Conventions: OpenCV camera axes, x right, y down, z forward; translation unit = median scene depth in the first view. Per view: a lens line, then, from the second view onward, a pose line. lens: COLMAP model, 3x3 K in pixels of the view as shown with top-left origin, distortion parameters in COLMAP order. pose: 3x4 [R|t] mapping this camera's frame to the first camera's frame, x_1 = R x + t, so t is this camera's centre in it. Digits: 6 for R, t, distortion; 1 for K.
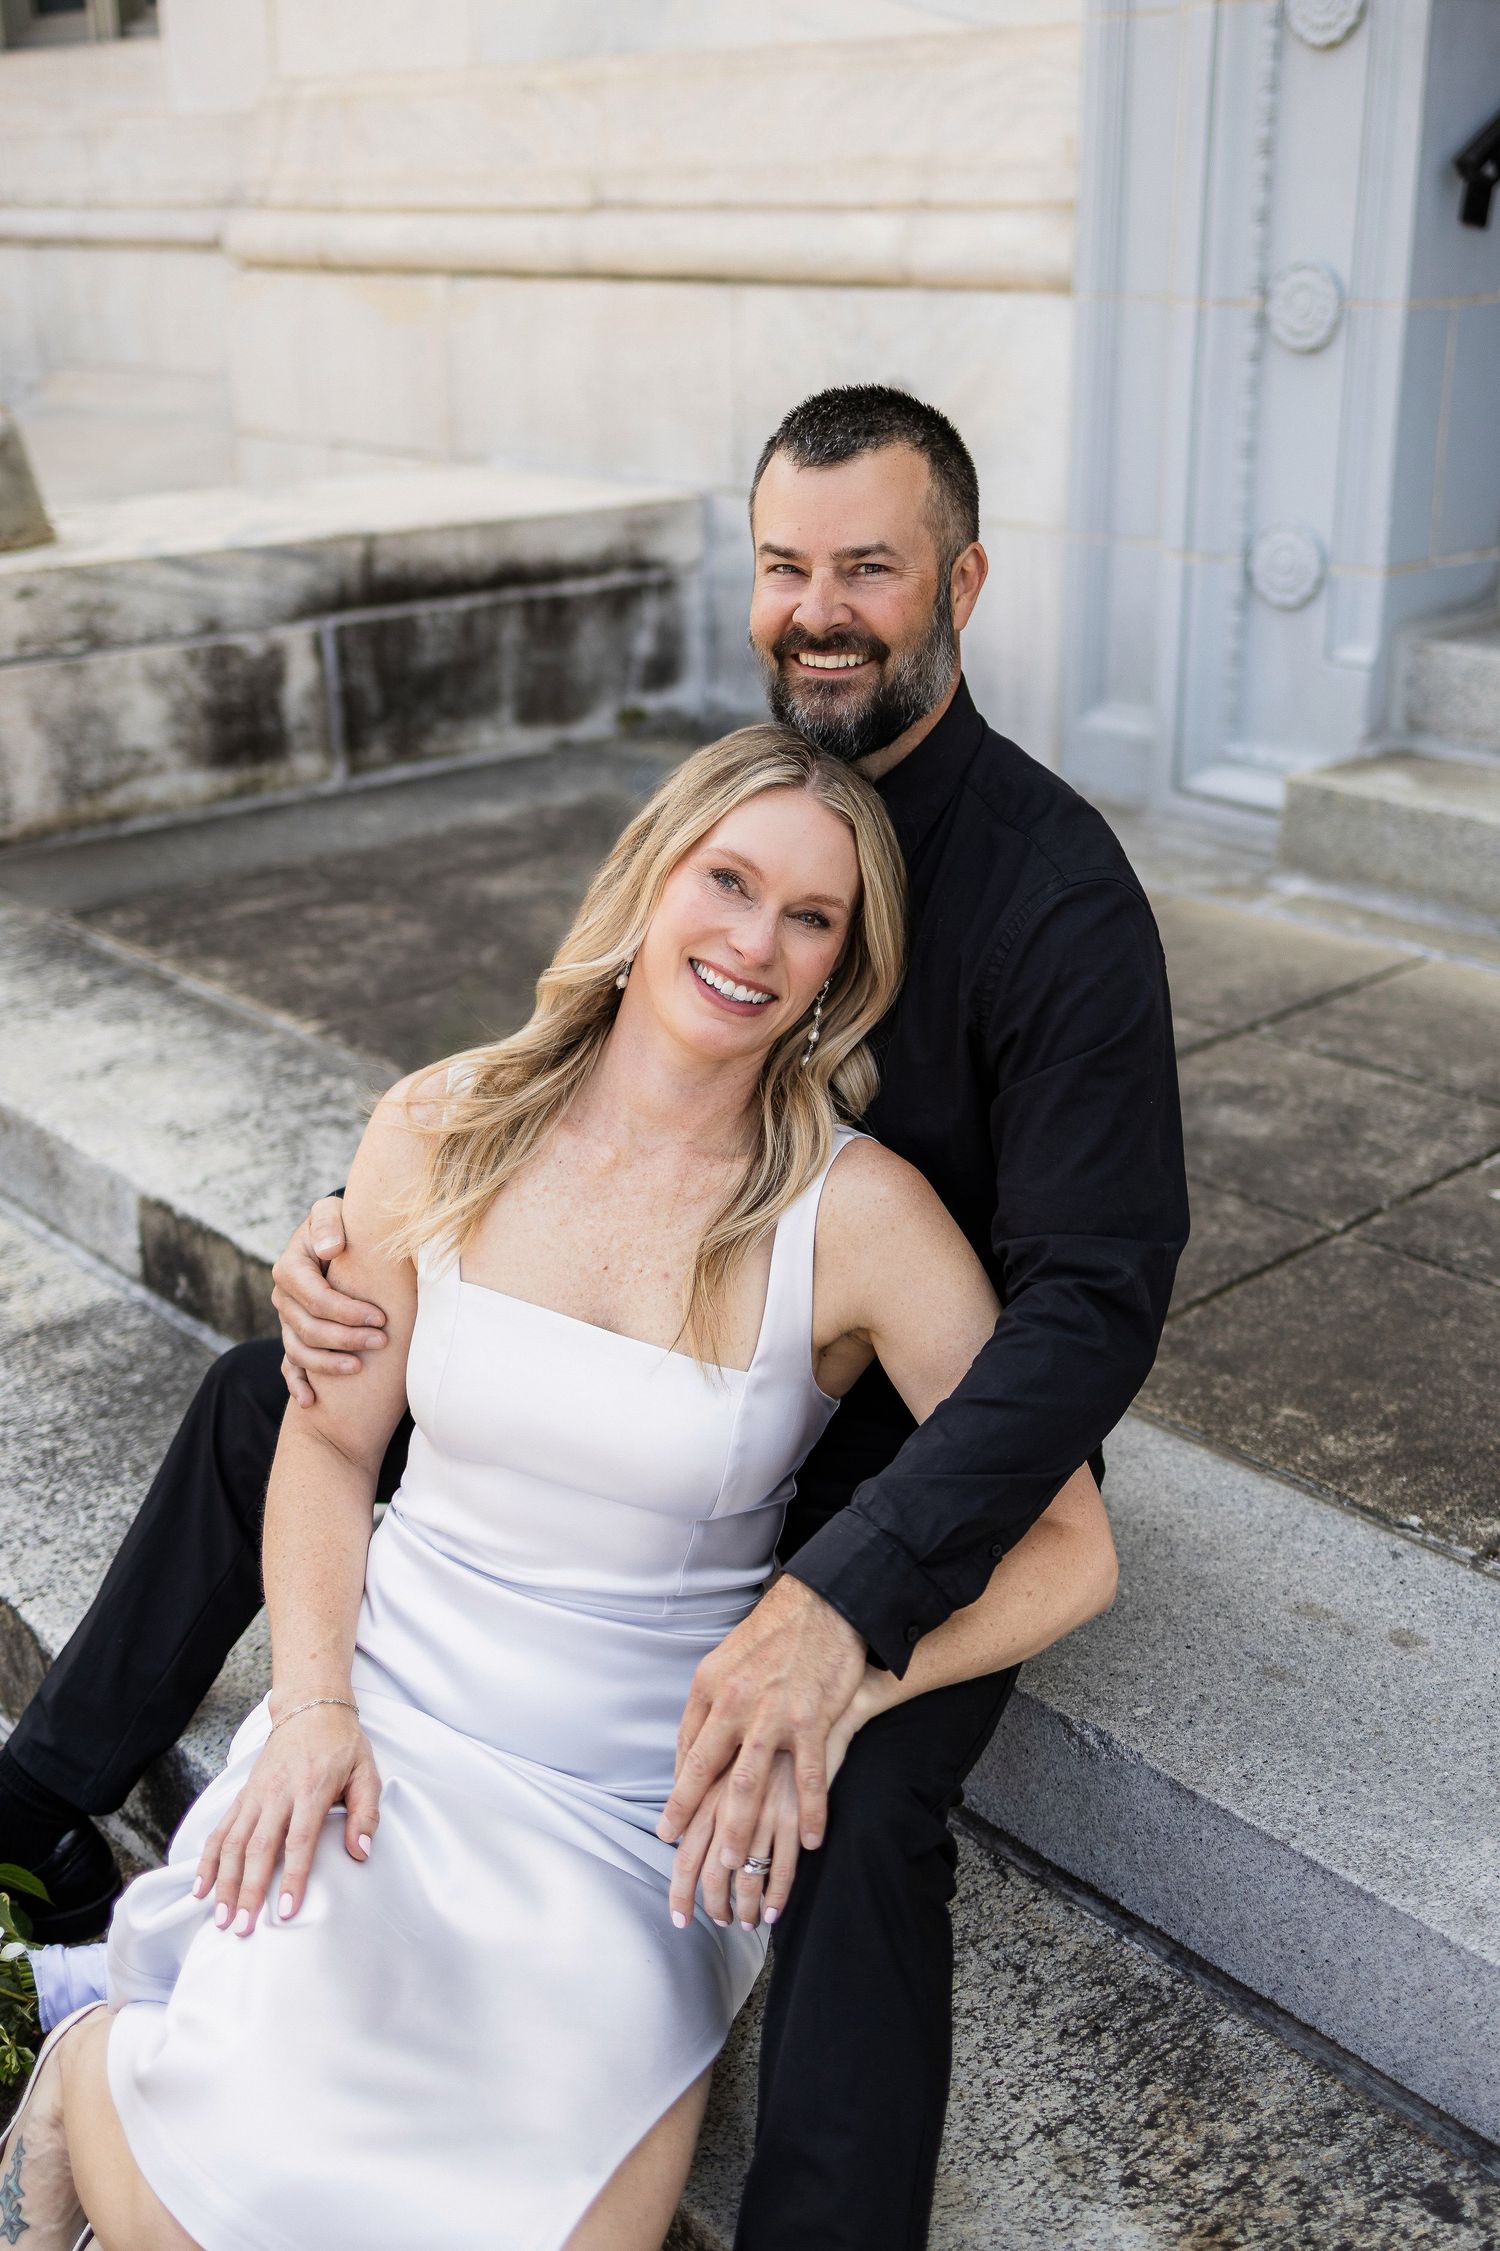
lens RADIAL K [[2375.0, 0, 751.2], [0, 2375.0, 1078.9], [0, 0, 1]] dist [0.015707, -0.002364]
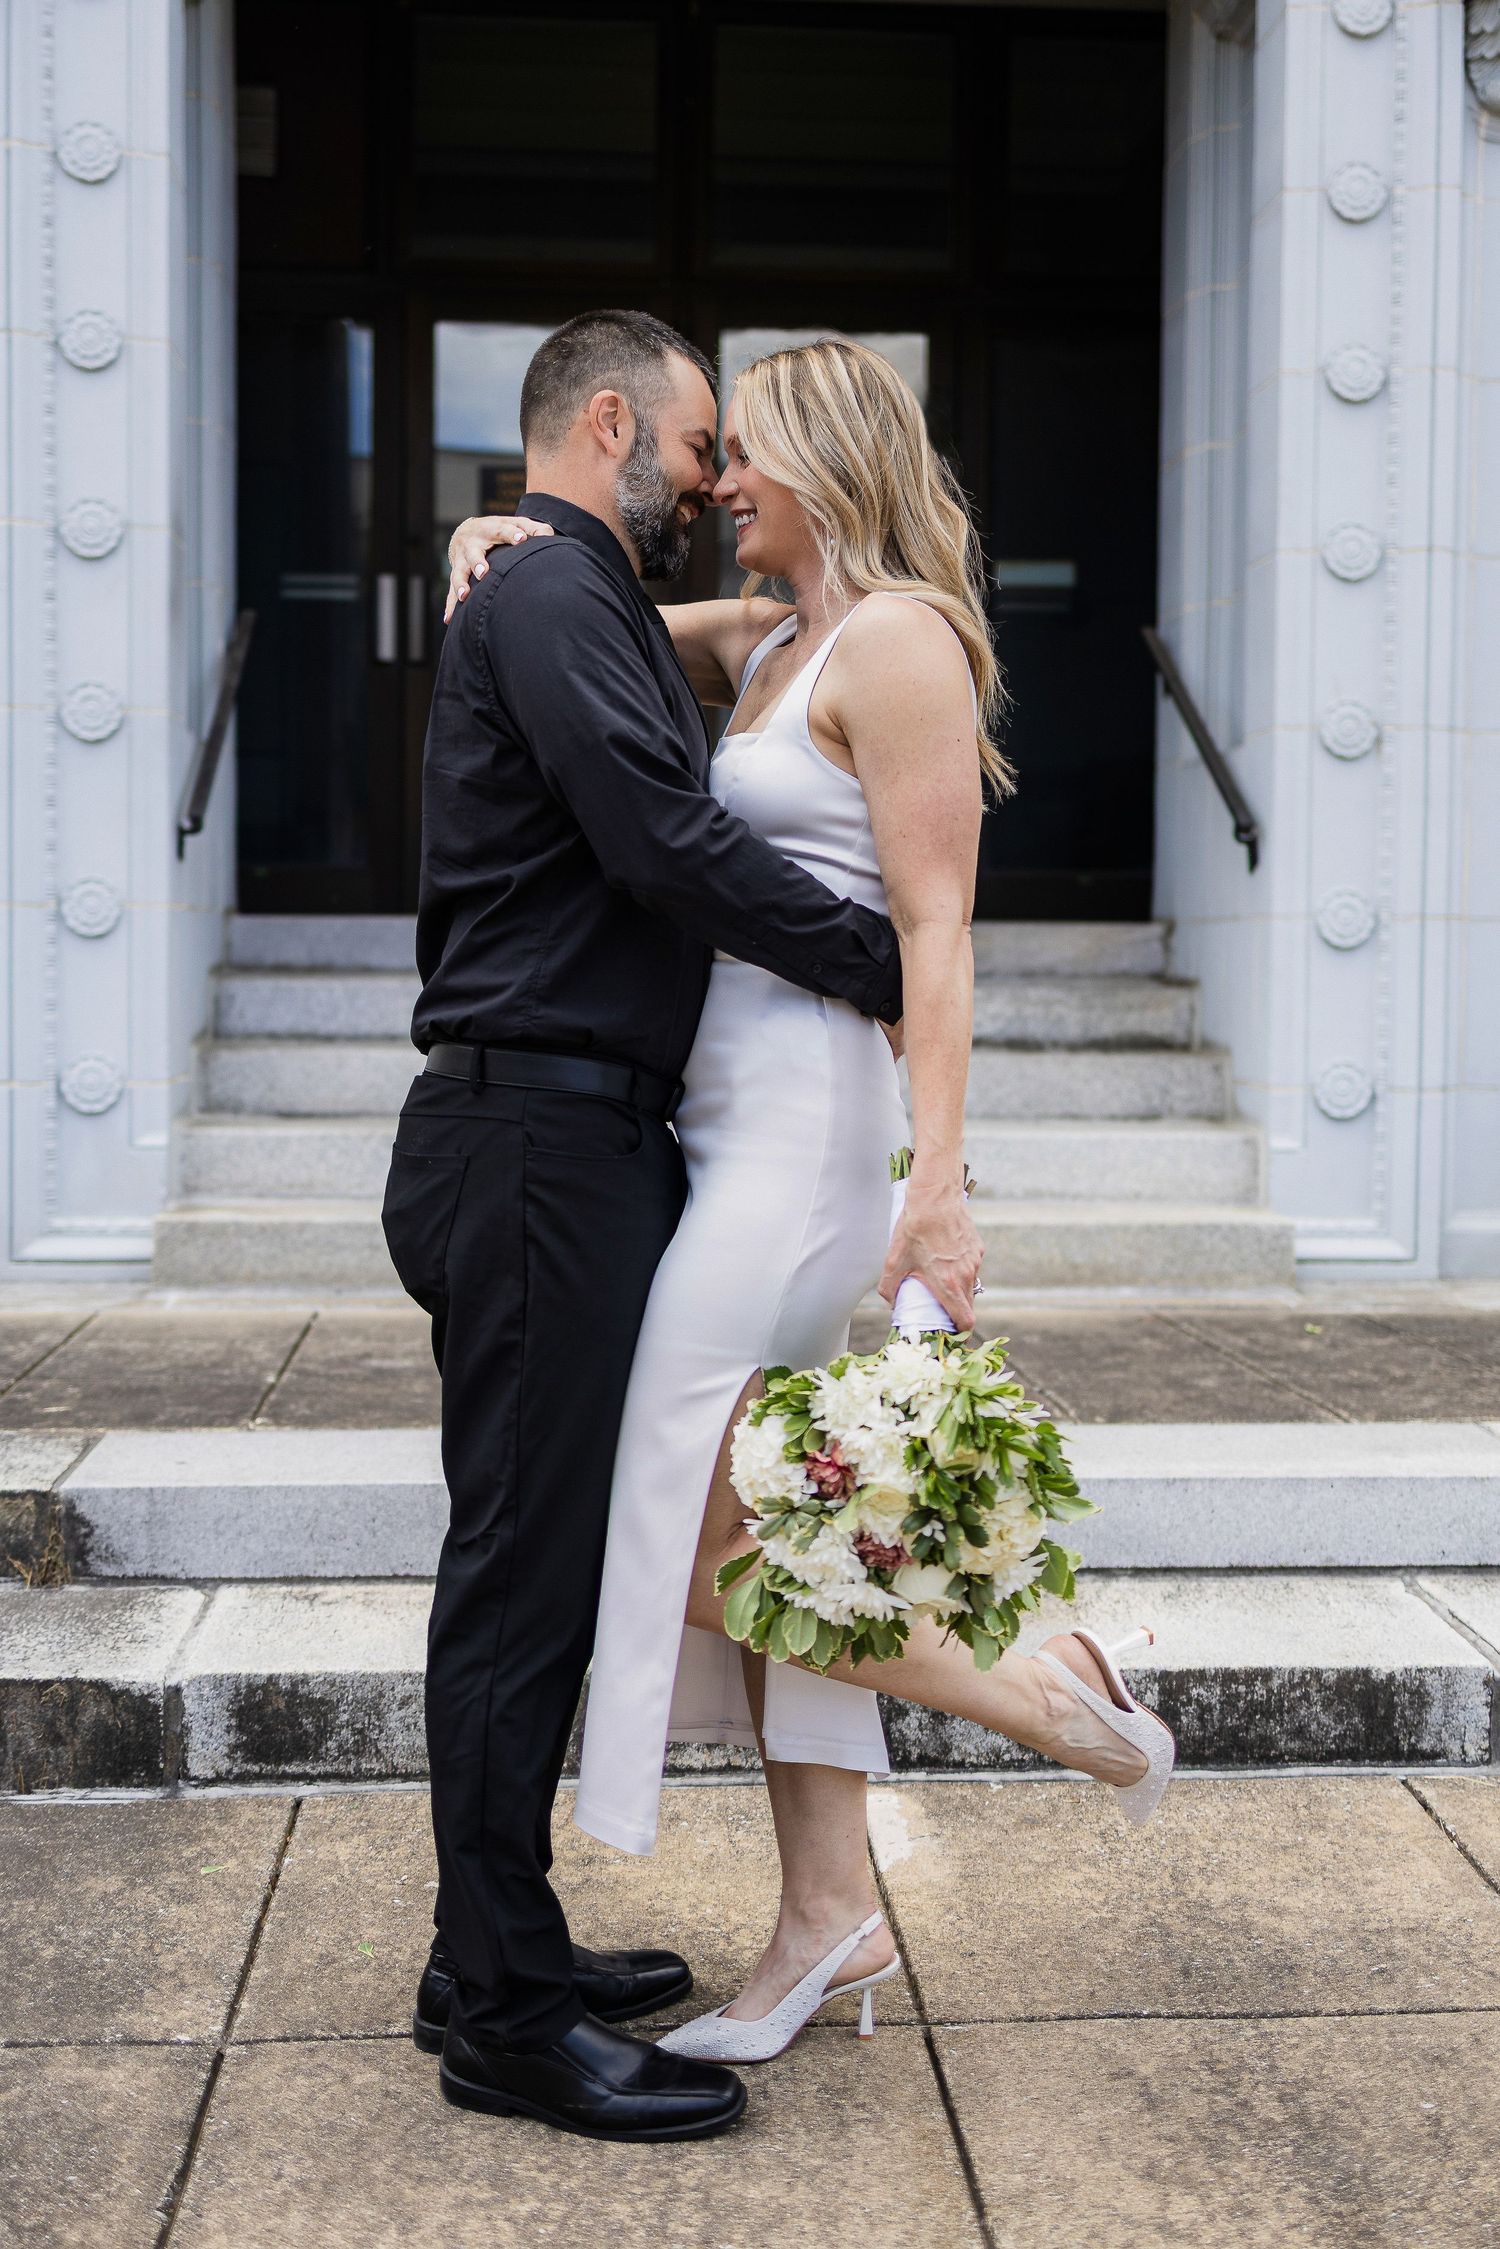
lens RADIAL K [[2569.5, 0, 749.5], [0, 2569.5, 1051.7], [0, 0, 1]] dist [0.025410, -0.010525]
pose [[0.625146, -0.015792, 0.780348, -0.710231], [0.259594, 0.947083, -0.188798, 0.150911], [-0.736073, 0.320599, 0.596165, -0.186474]]
